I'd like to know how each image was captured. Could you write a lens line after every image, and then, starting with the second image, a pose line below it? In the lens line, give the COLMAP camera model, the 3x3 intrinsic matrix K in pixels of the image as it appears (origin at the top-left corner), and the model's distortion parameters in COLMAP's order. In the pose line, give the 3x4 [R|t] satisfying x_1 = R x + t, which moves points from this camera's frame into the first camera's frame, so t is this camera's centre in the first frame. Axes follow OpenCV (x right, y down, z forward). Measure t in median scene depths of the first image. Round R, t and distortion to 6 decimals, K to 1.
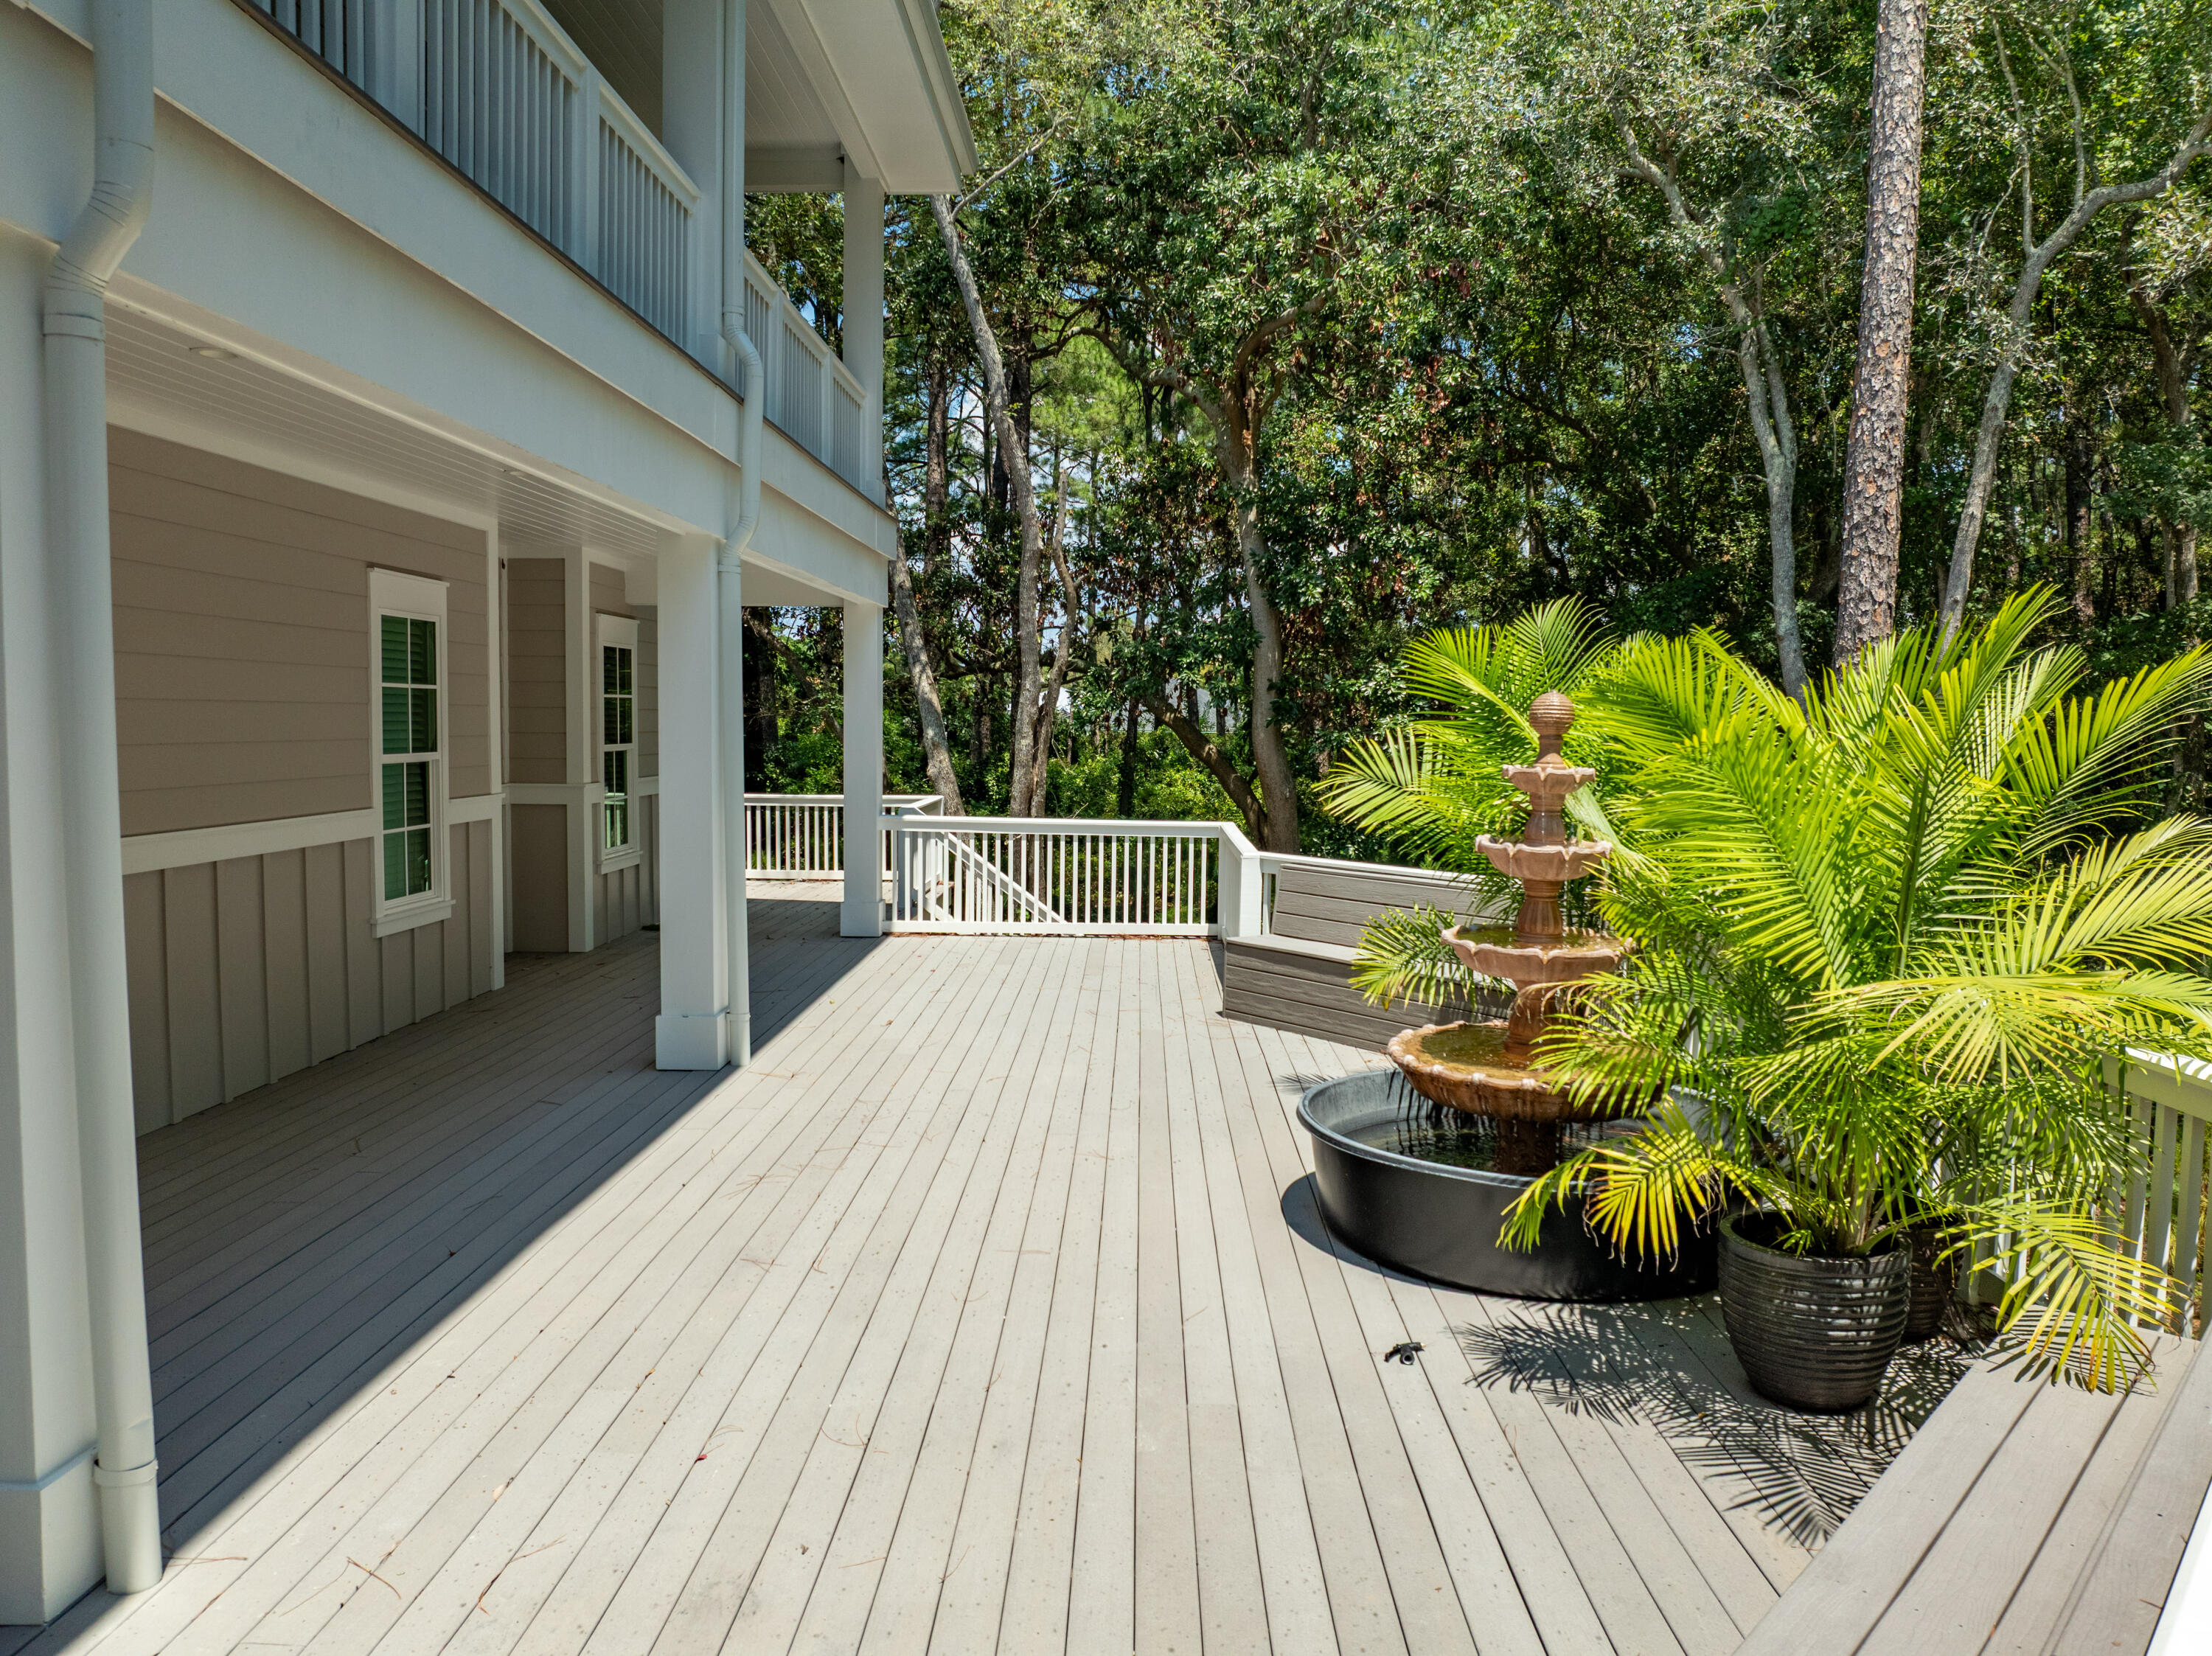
lens RADIAL K [[1569.4, 0, 1103.7], [0, 1569.4, 813.7], [0, 0, 1]] dist [-0.031619, 0.006060]
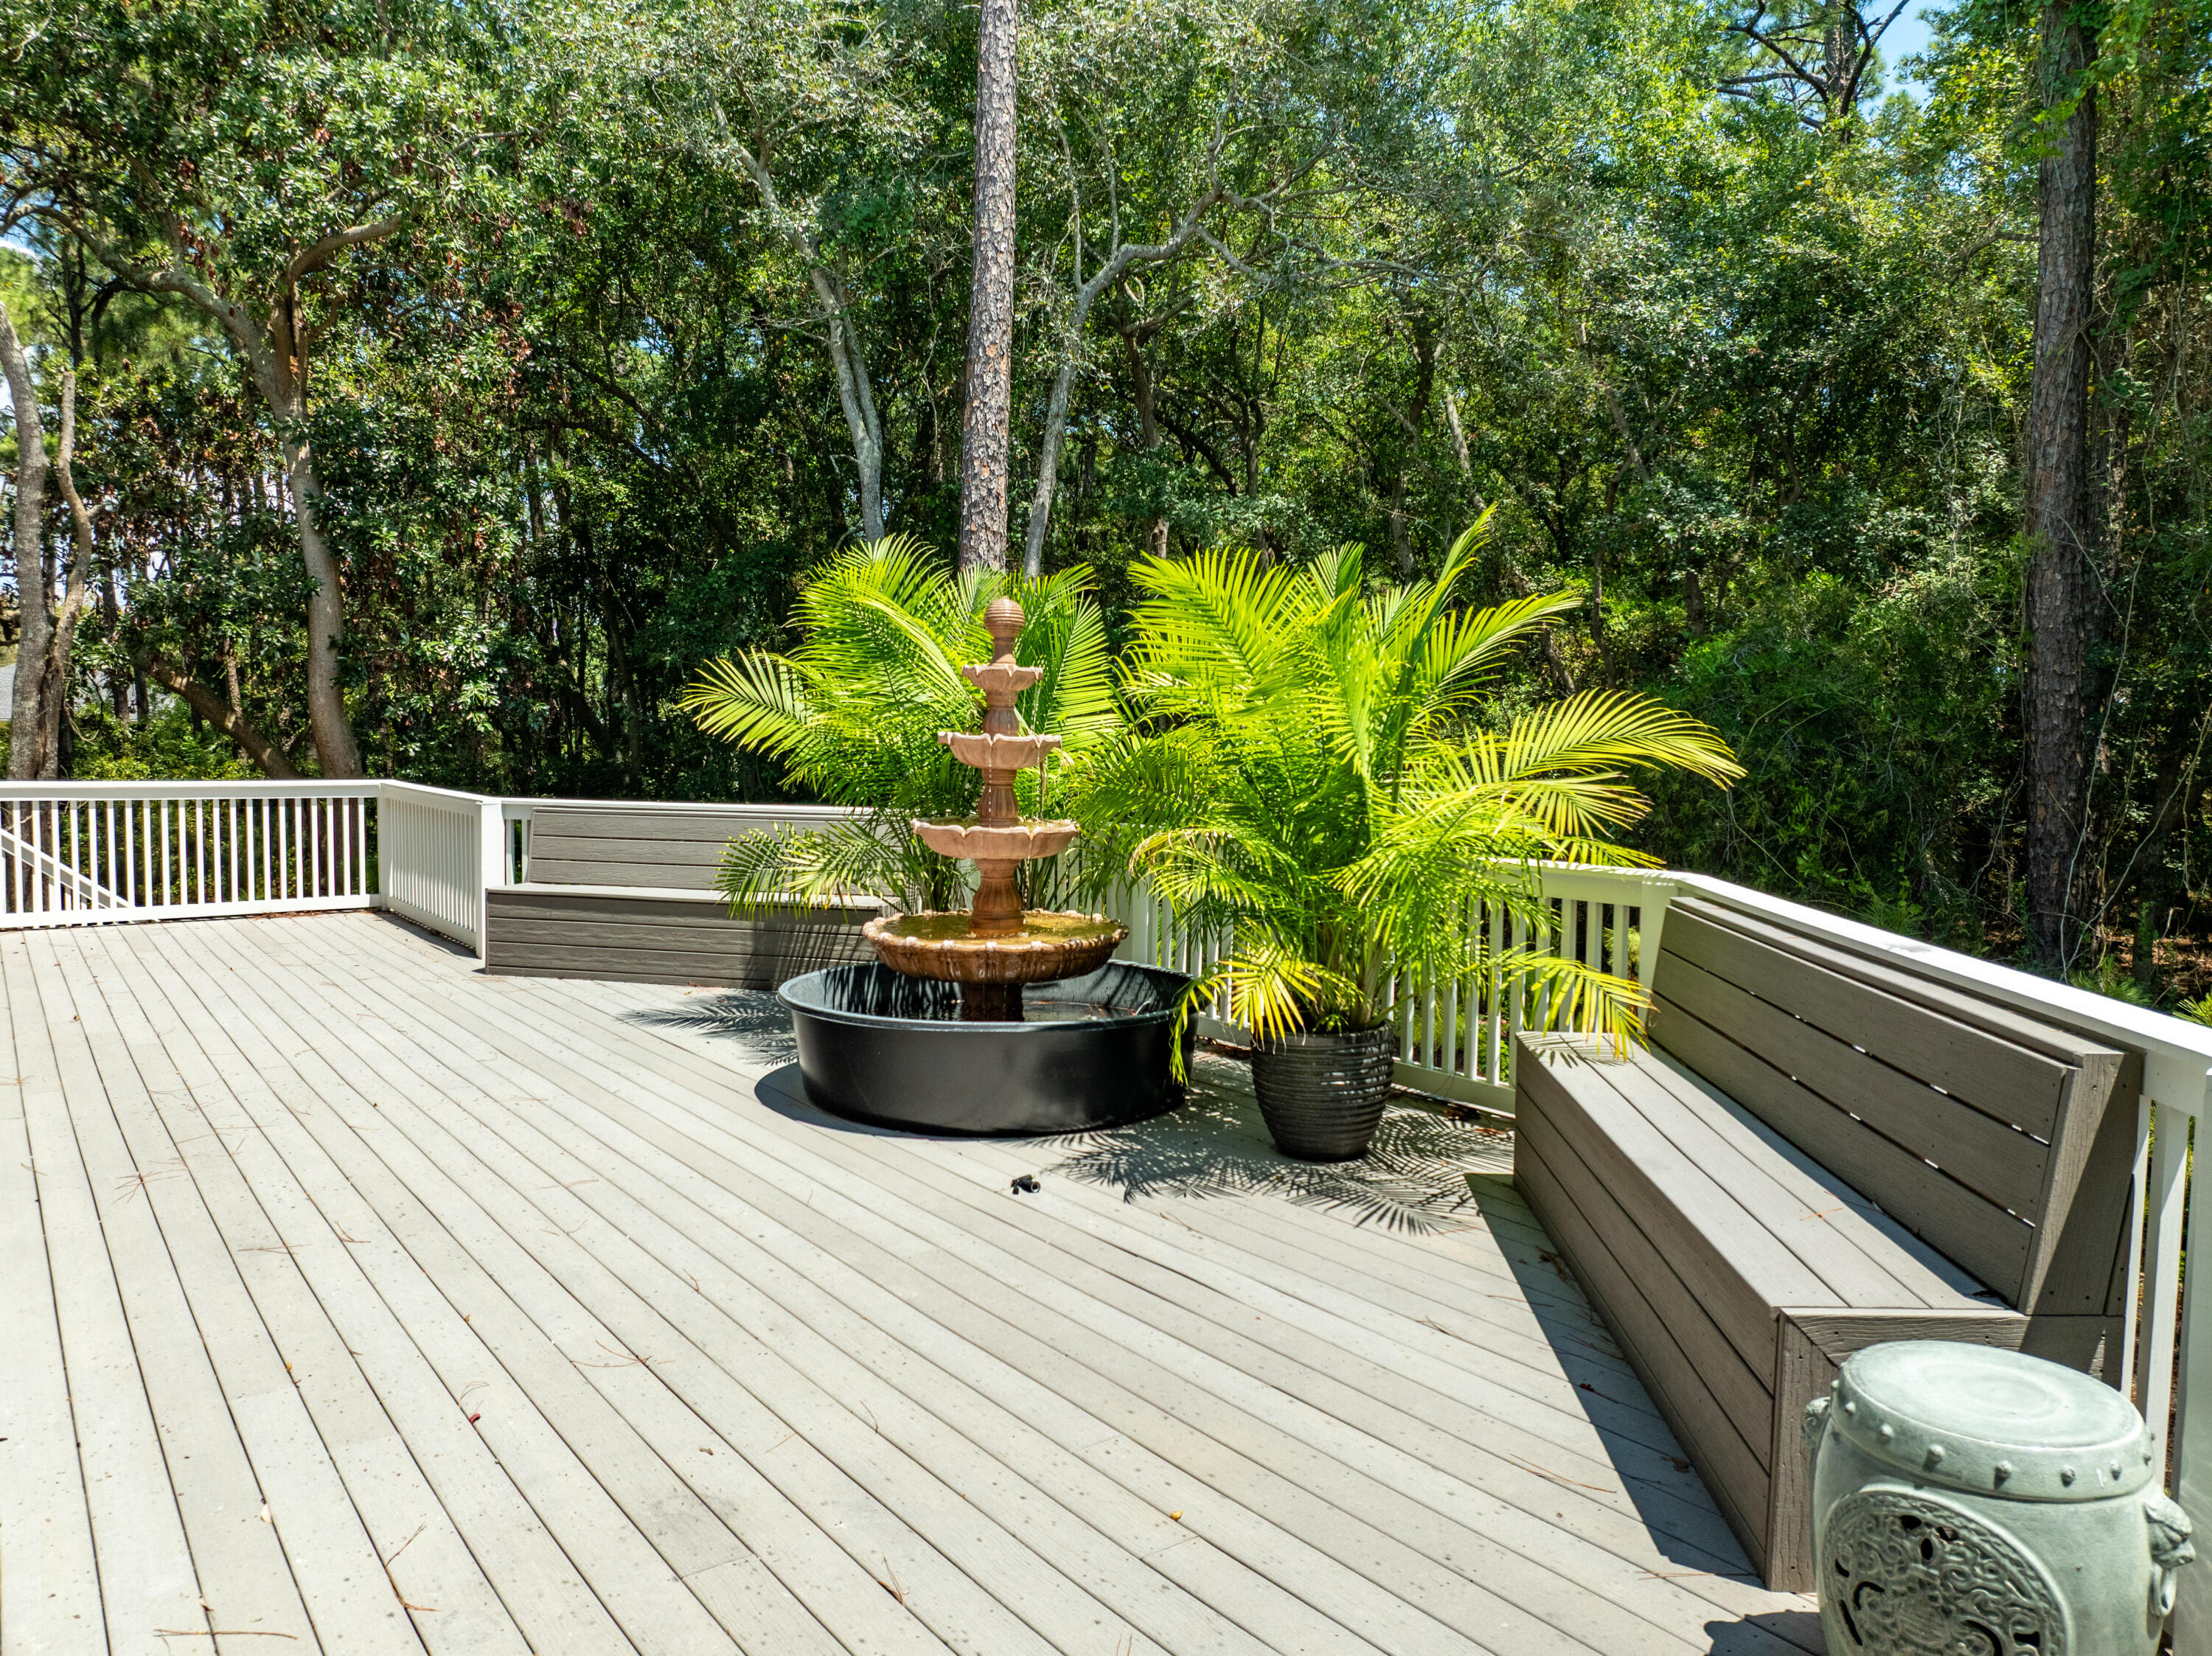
lens RADIAL K [[1573.8, 0, 1120.8], [0, 1573.8, 831.6], [0, 0, 1]] dist [-0.041537, 0.005504]
pose [[0.785580, -0.043583, 0.617223, -0.239098], [0.034436, 0.999050, 0.026716, 0.042381], [-0.617801, 0.000267, 0.786335, 0.060191]]
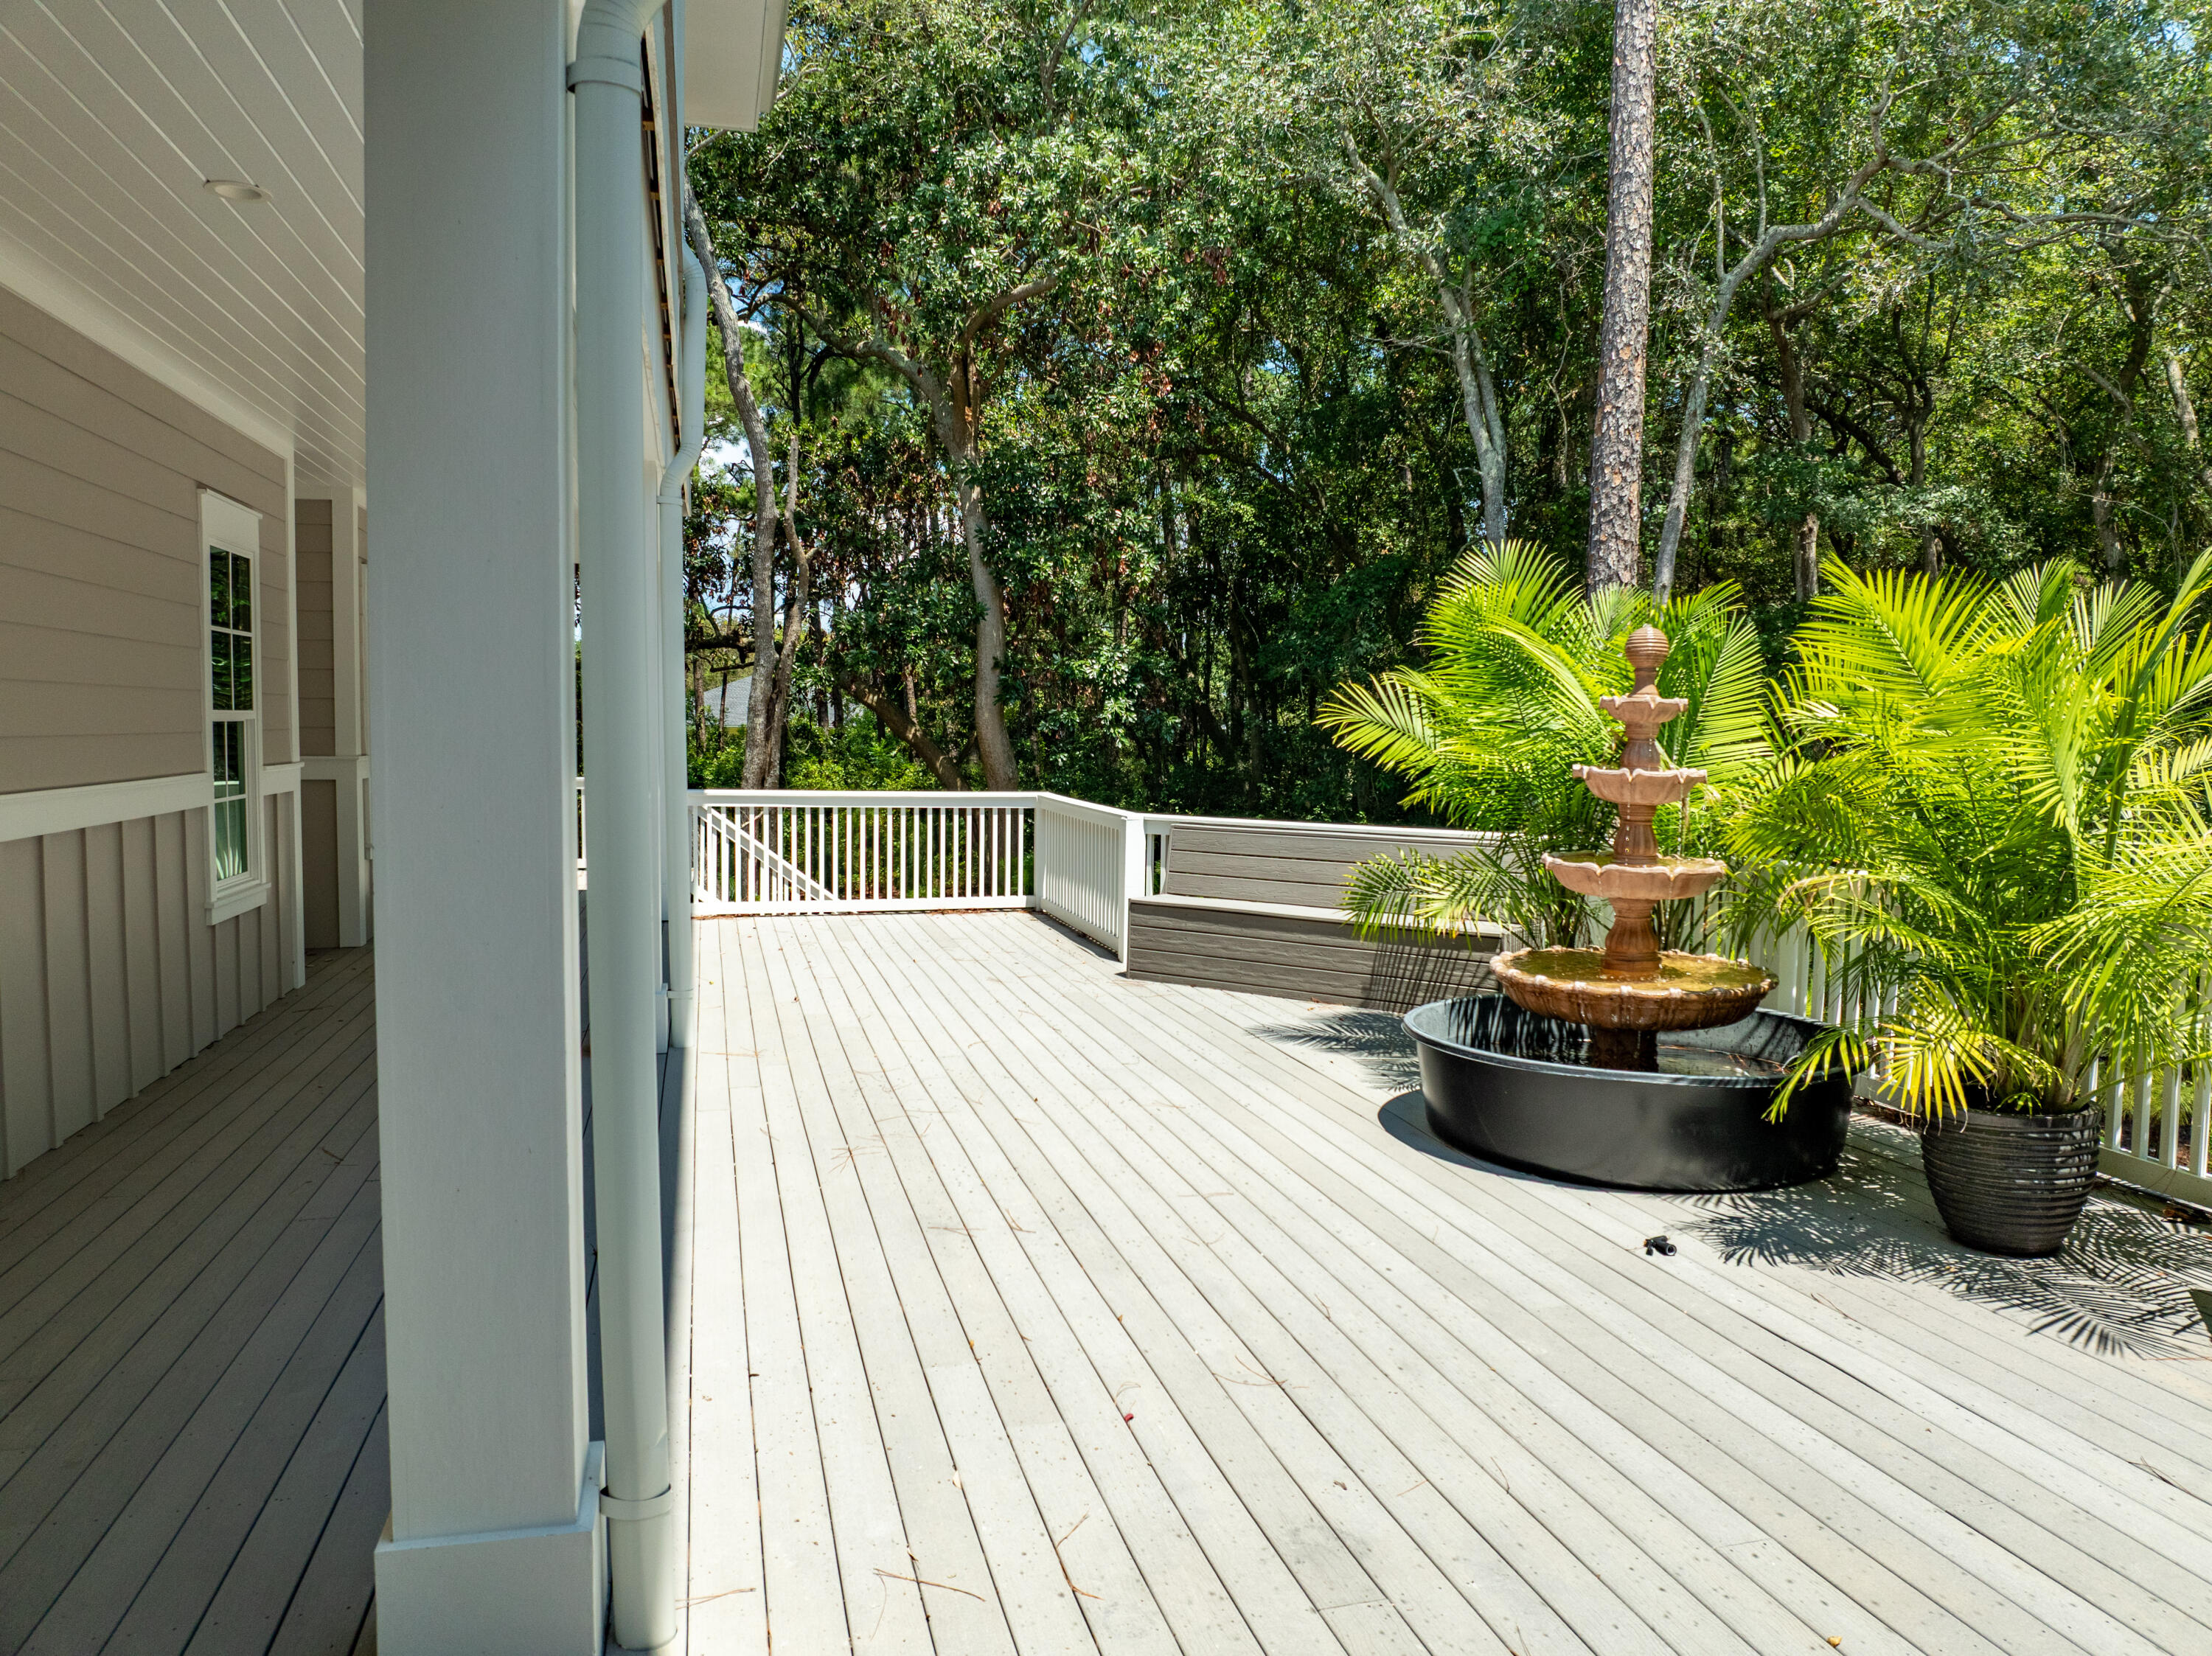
lens RADIAL K [[1572.0, 0, 1108.9], [0, 1572.0, 822.4], [0, 0, 1]] dist [-0.036302, -0.003712]
pose [[0.961978, -0.019095, 0.272459, -0.250868], [0.017544, 0.999813, 0.008125, 0.028268], [-0.272563, -0.003036, 0.962133, 0.059810]]
